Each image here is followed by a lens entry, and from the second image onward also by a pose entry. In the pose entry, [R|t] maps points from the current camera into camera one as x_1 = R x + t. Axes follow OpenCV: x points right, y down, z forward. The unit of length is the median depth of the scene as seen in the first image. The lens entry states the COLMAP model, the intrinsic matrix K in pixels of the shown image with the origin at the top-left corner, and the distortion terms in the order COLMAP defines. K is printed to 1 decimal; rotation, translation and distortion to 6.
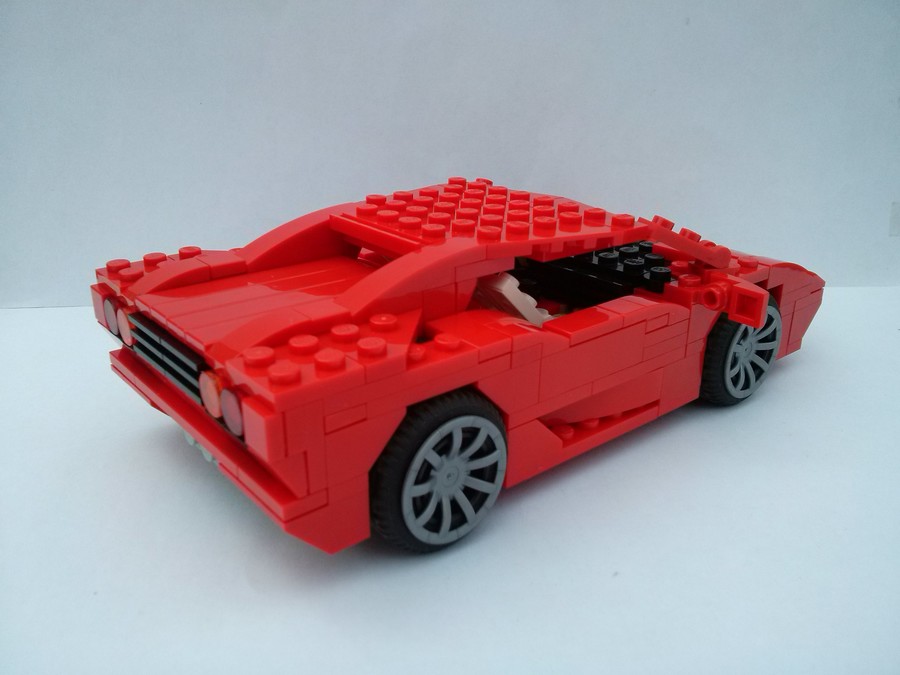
lens RADIAL K [[778.9, 0, 450.0], [0, 778.9, 337.5], [0, 0, 1]] dist [0.075133, -0.001030]
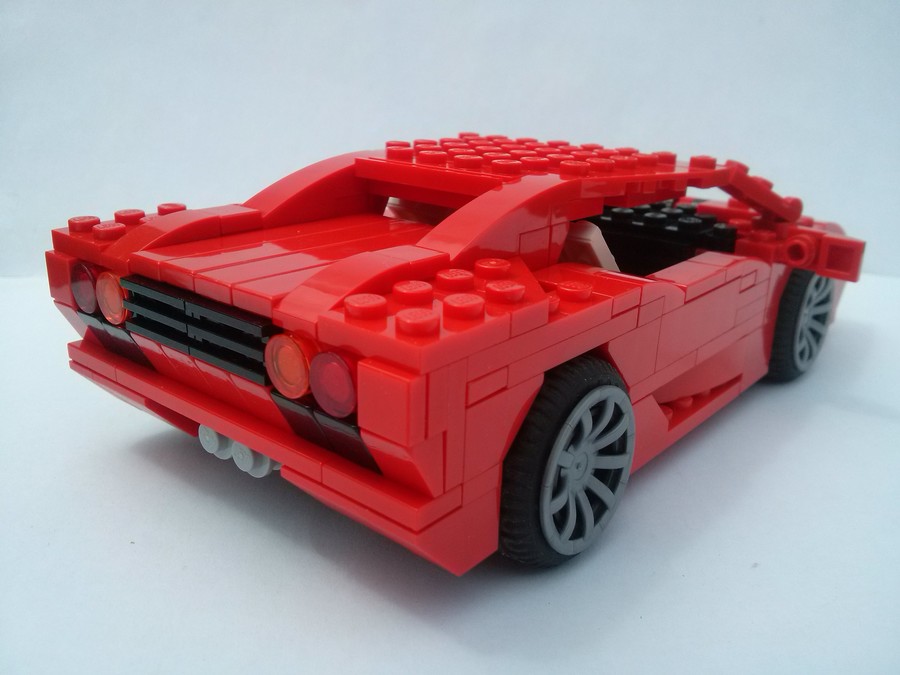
lens RADIAL K [[825.8, 0, 450.0], [0, 825.8, 337.5], [0, 0, 1]] dist [0.002974, -0.006116]
pose [[0.984705, -0.042078, 0.169074, -0.236319], [0.048993, 0.998116, -0.036937, 0.067863], [-0.167201, 0.044656, 0.984911, 0.191339]]
